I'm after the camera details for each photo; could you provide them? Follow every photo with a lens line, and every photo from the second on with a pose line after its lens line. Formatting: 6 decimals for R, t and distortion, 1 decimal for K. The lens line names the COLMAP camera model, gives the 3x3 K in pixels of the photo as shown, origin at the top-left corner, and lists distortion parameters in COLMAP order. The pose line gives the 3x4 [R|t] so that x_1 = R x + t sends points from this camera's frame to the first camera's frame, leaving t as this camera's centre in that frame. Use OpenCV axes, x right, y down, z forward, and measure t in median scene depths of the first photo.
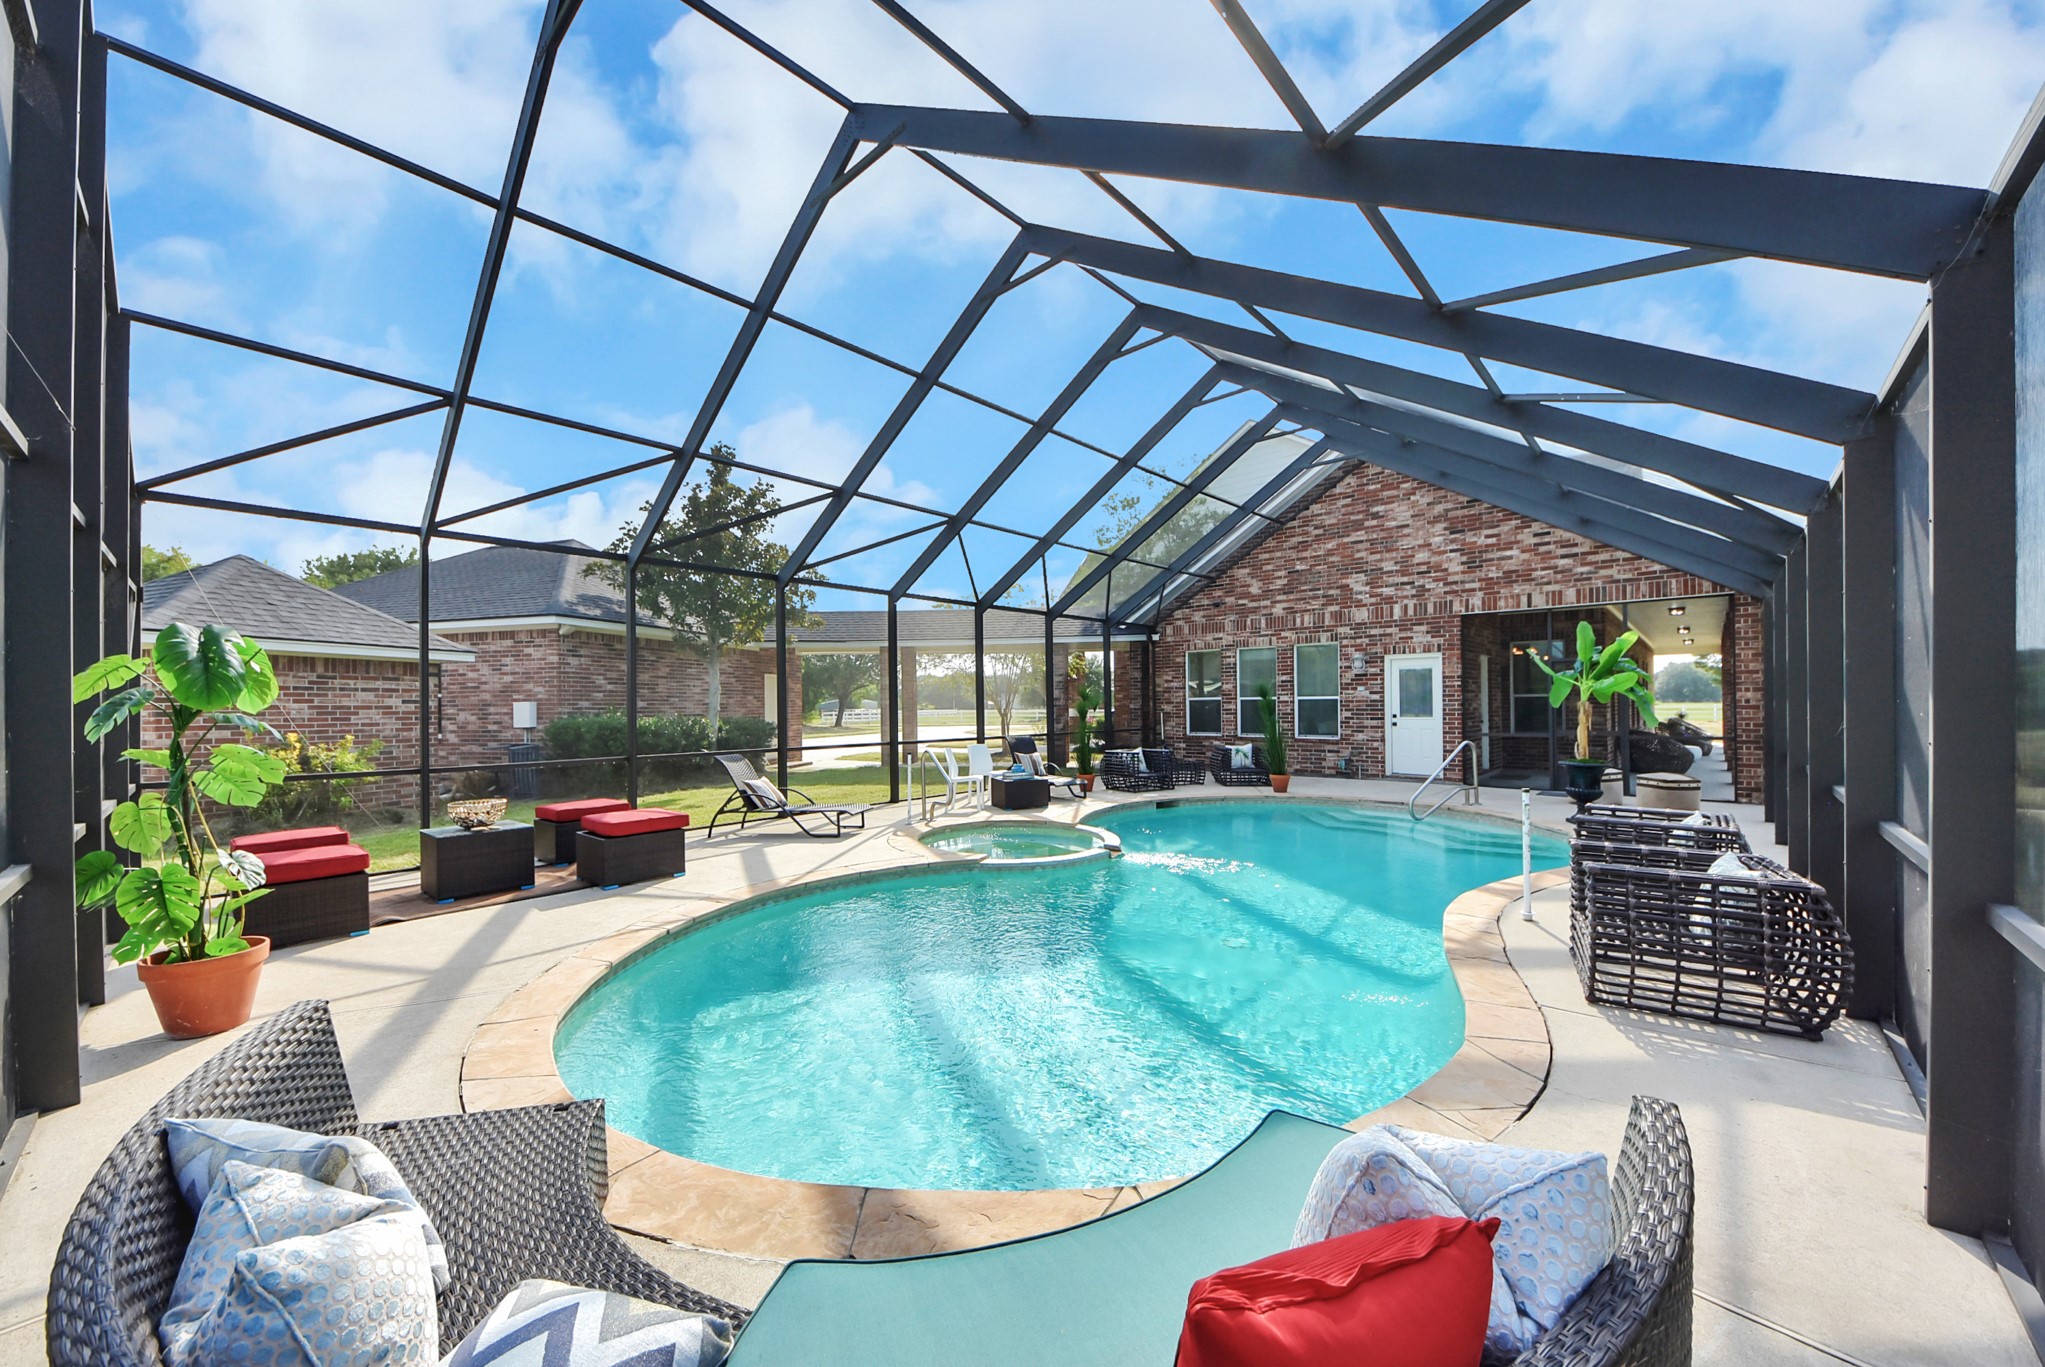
lens RADIAL K [[733.2, 0, 1022.5], [0, 733.2, 683.5], [0, 0, 1]] dist [0.000005, -0.000013]
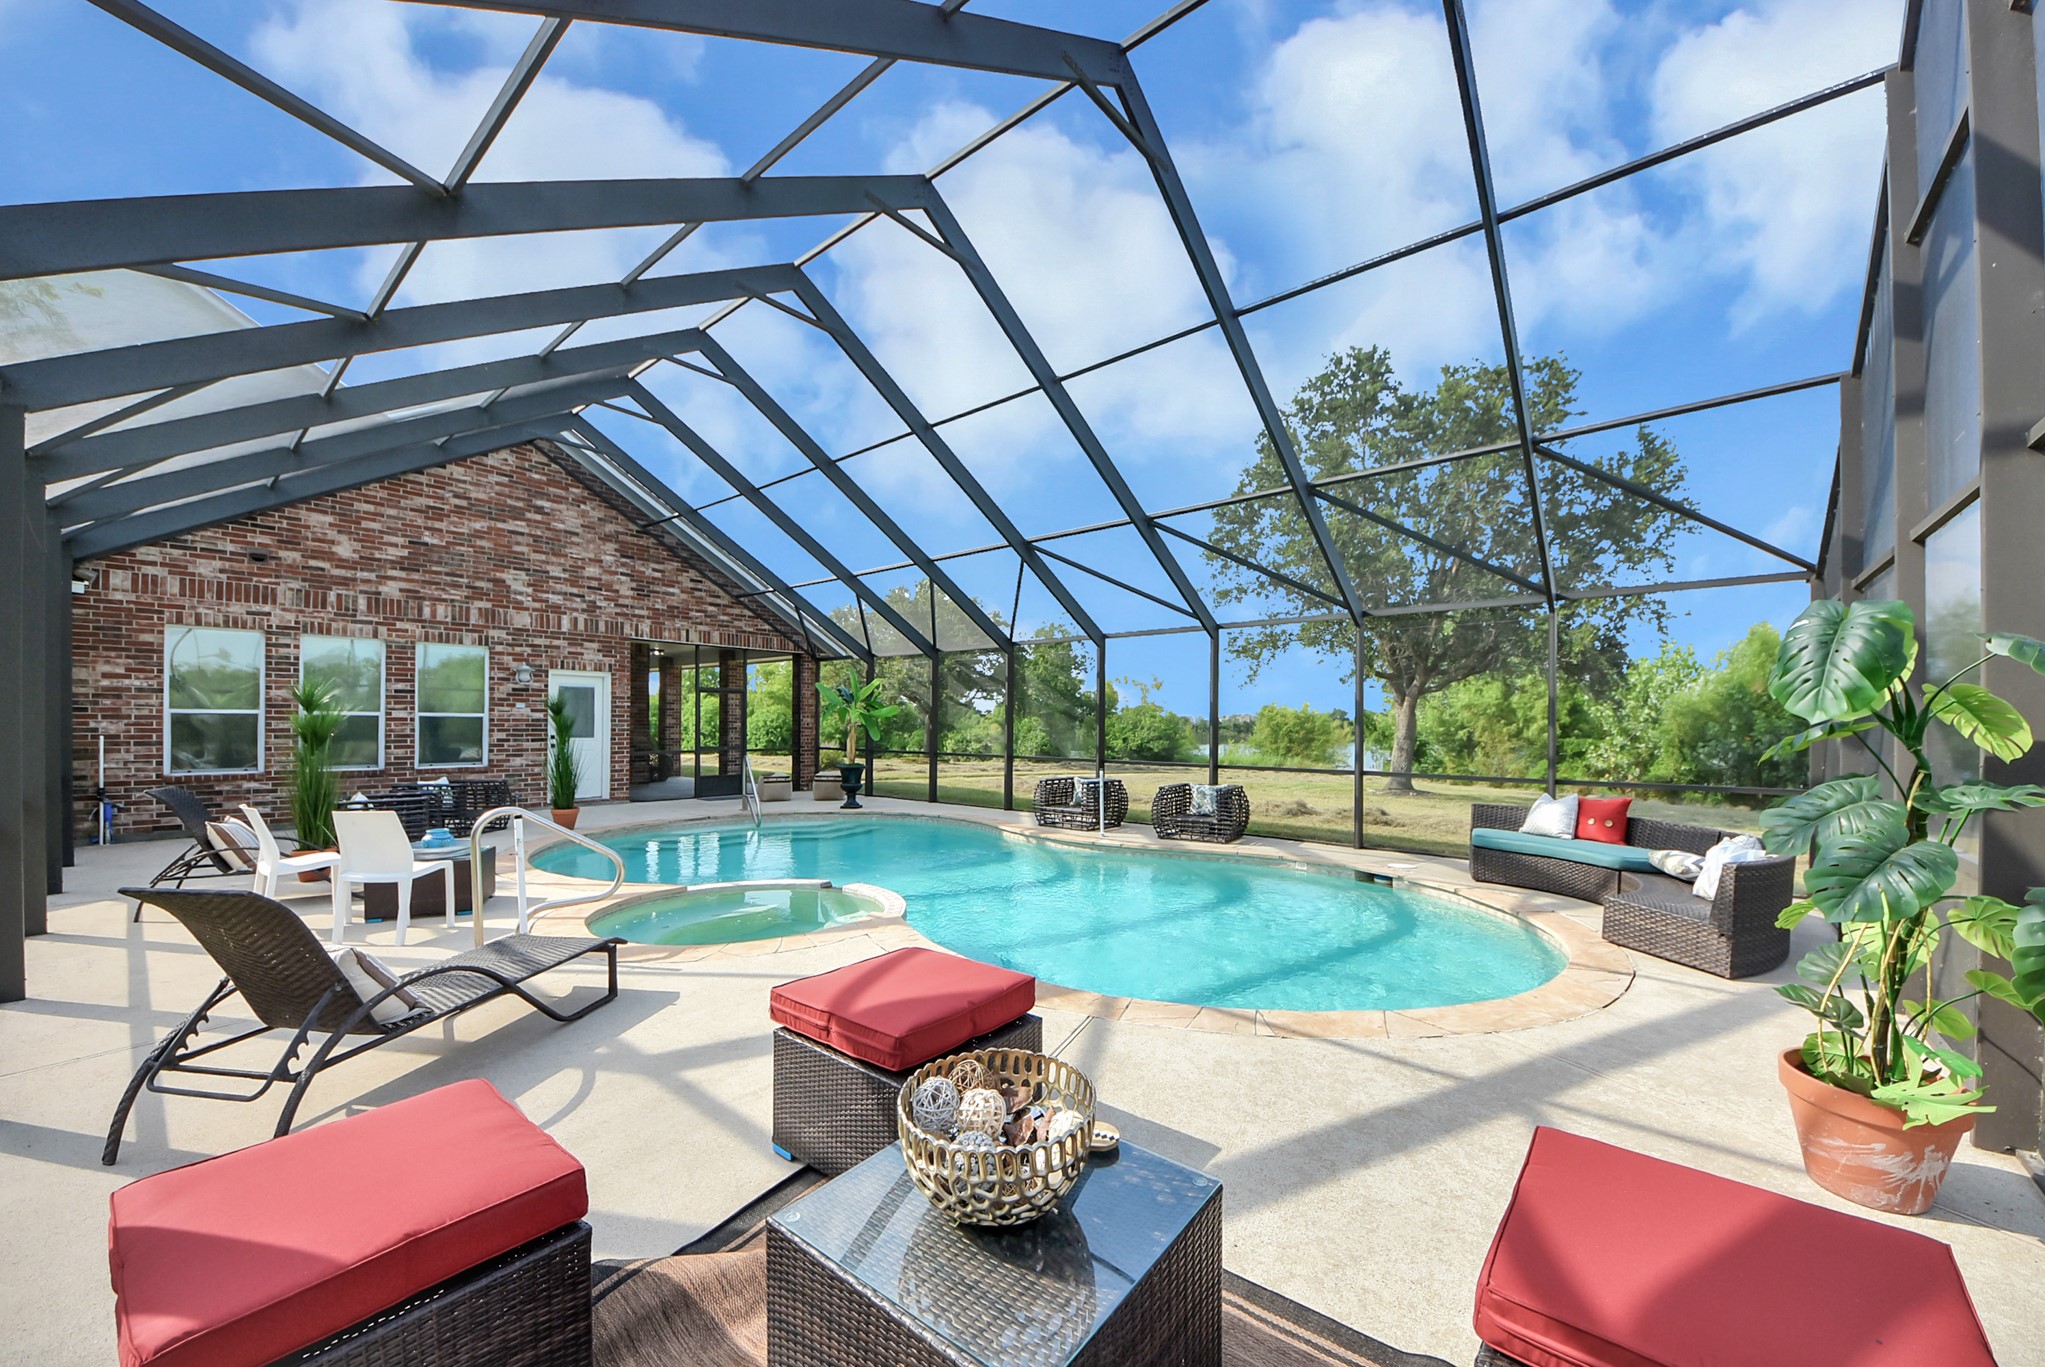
lens RADIAL K [[751.4, 0, 1019.6], [0, 751.4, 722.4], [0, 0, 1]] dist [-0.000817, -0.000091]
pose [[-0.069288, 0.010663, 0.997540, -0.460505], [-0.032028, 0.999404, -0.012907, 0.019795], [-0.997082, -0.032843, -0.068906, 0.481681]]
